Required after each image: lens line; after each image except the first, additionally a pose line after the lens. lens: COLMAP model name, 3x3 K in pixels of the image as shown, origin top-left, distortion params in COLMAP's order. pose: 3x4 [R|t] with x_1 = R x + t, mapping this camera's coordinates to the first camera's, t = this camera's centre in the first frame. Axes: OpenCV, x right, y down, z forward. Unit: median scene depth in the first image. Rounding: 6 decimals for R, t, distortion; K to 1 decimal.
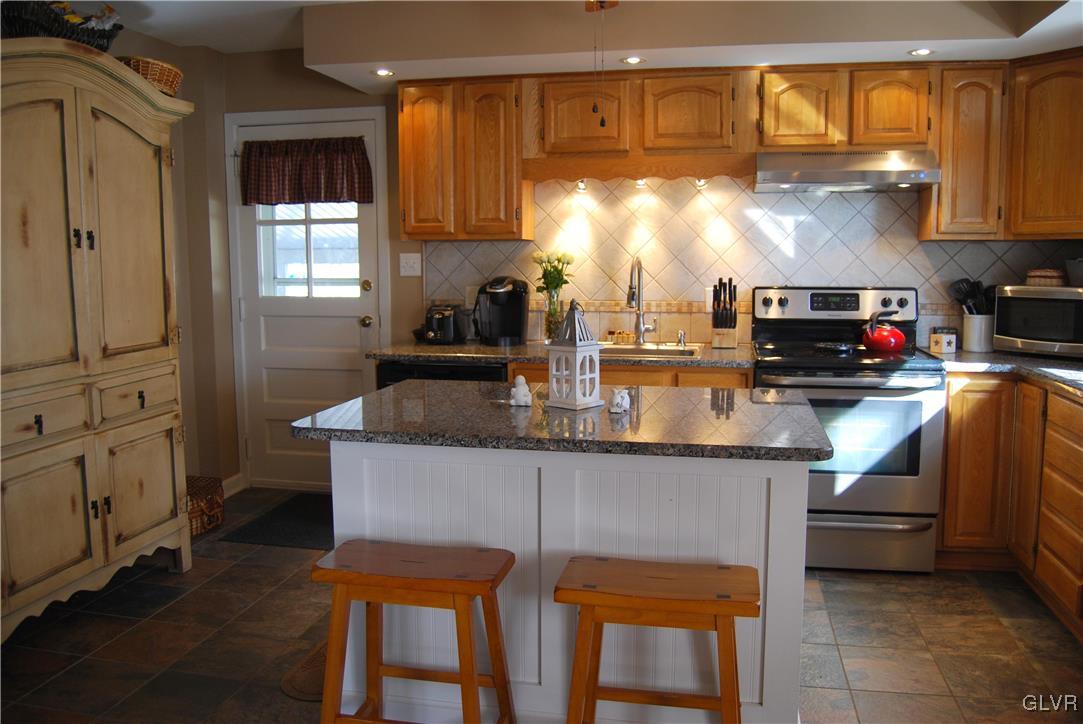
lens RADIAL K [[844.8, 0, 552.7], [0, 844.8, 354.0], [0, 0, 1]] dist [-0.096278, 0.035890]
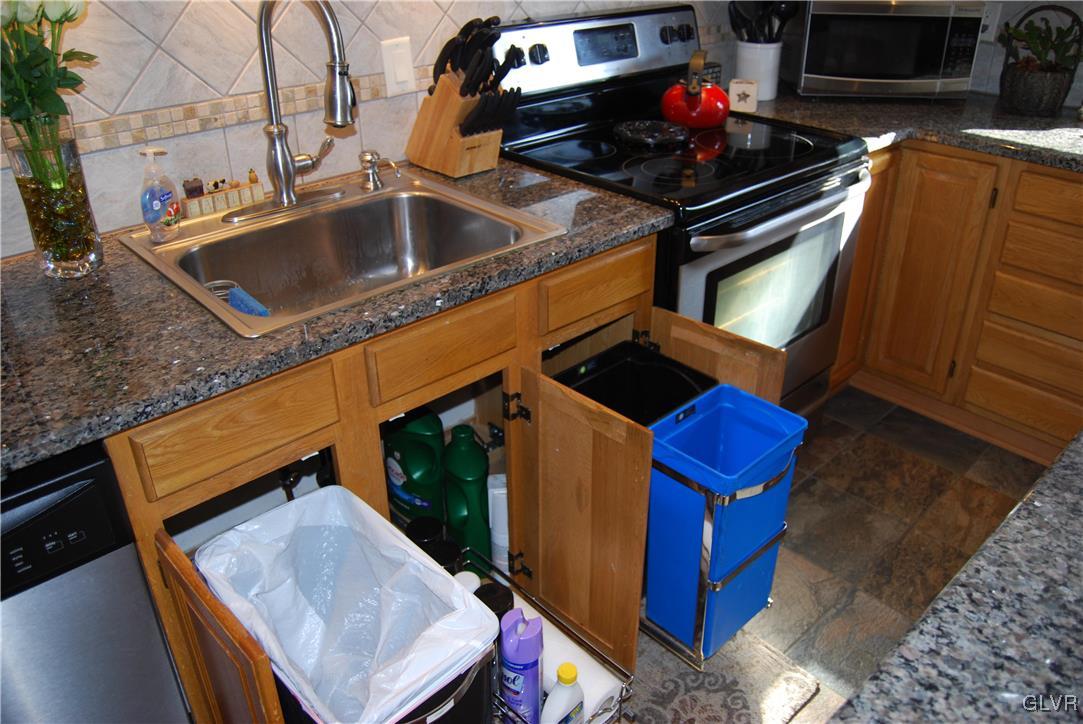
lens RADIAL K [[844.8, 0, 555.0], [0, 844.8, 350.0], [0, 0, 1]] dist [-0.096278, 0.035890]
pose [[0.572759, -0.385220, 0.723569, -0.156589], [0.090992, 0.907122, 0.410914, -0.113414], [-0.814658, -0.169516, 0.554614, 0.734943]]
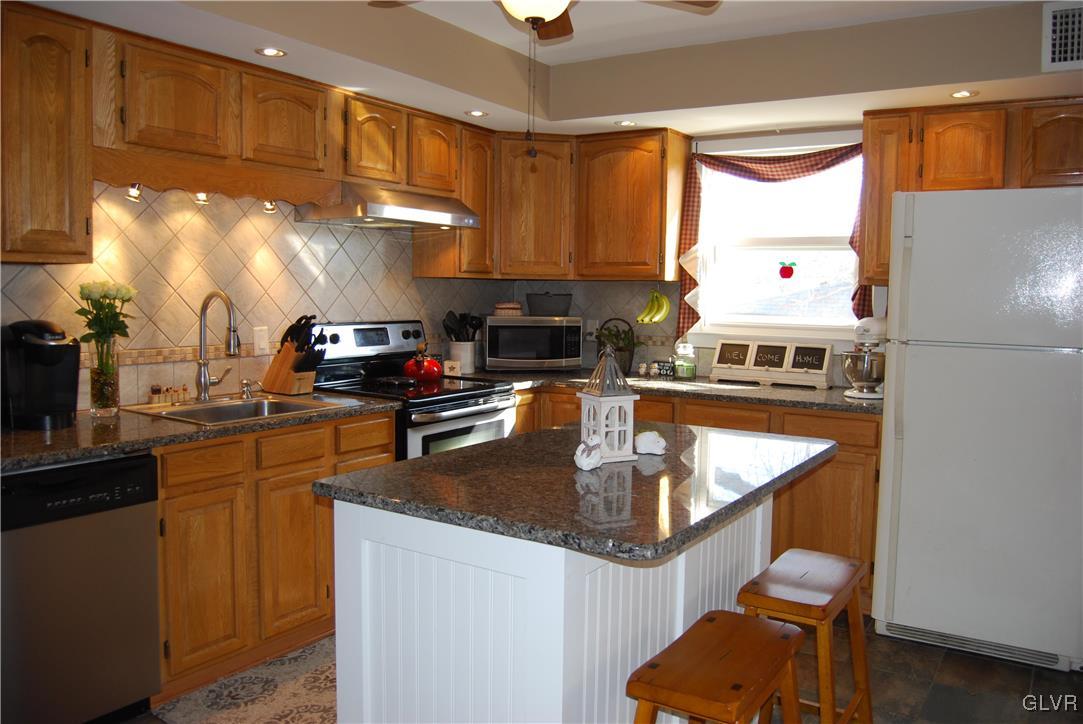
lens RADIAL K [[844.8, 0, 550.3], [0, 844.8, 351.2], [0, 0, 1]] dist [-0.096278, 0.035890]
pose [[0.362785, -0.058909, 0.930009, -0.555966], [0.086608, 0.995812, 0.029292, -0.059196], [-0.927840, 0.069919, 0.366367, 0.457339]]
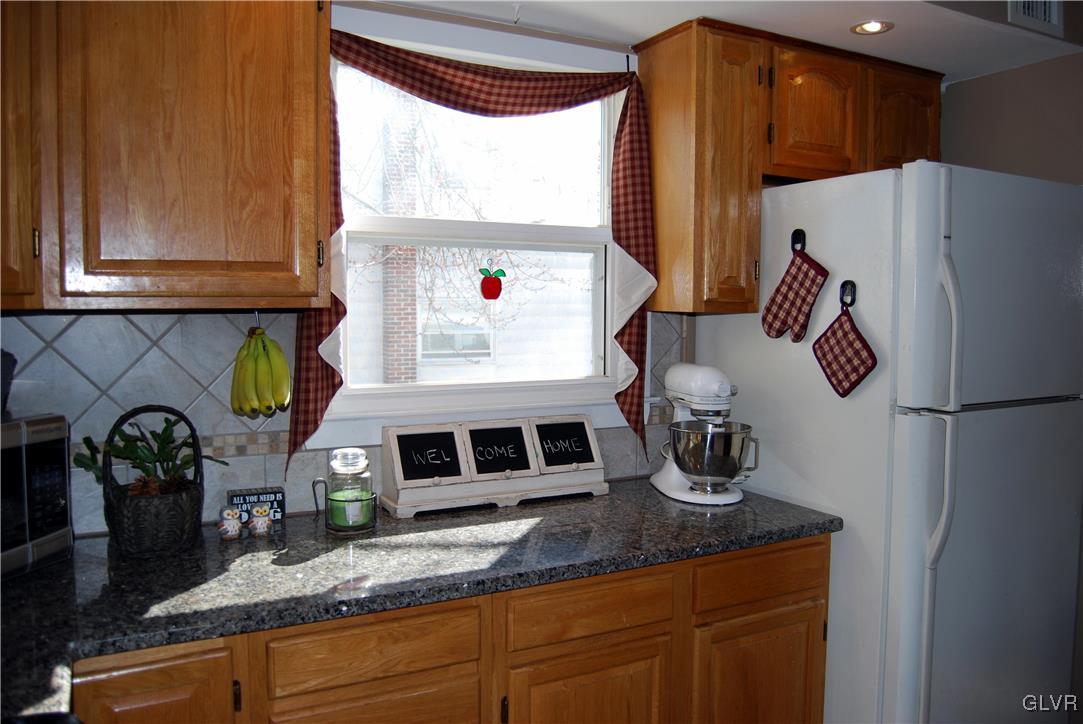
lens RADIAL K [[844.8, 0, 546.7], [0, 844.8, 354.4], [0, 0, 1]] dist [-0.096278, 0.035890]
pose [[-0.631056, -0.044619, 0.774453, 0.119528], [0.083147, 0.988703, 0.124714, -0.130134], [-0.771269, 0.143095, -0.620217, 0.925645]]
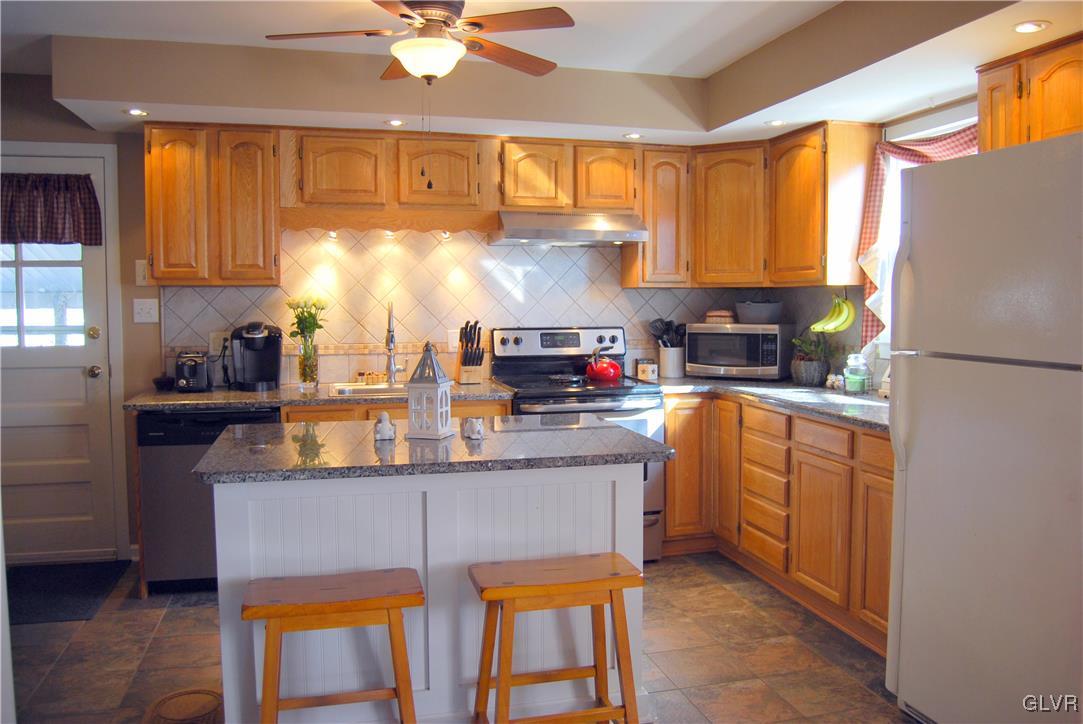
lens RADIAL K [[844.8, 0, 556.2], [0, 844.8, 353.3], [0, 0, 1]] dist [-0.096278, 0.035890]
pose [[0.893499, -0.026254, 0.448296, -0.207966], [0.048903, 0.998041, -0.039018, 0.001761], [-0.446394, 0.056785, 0.893033, -0.051531]]
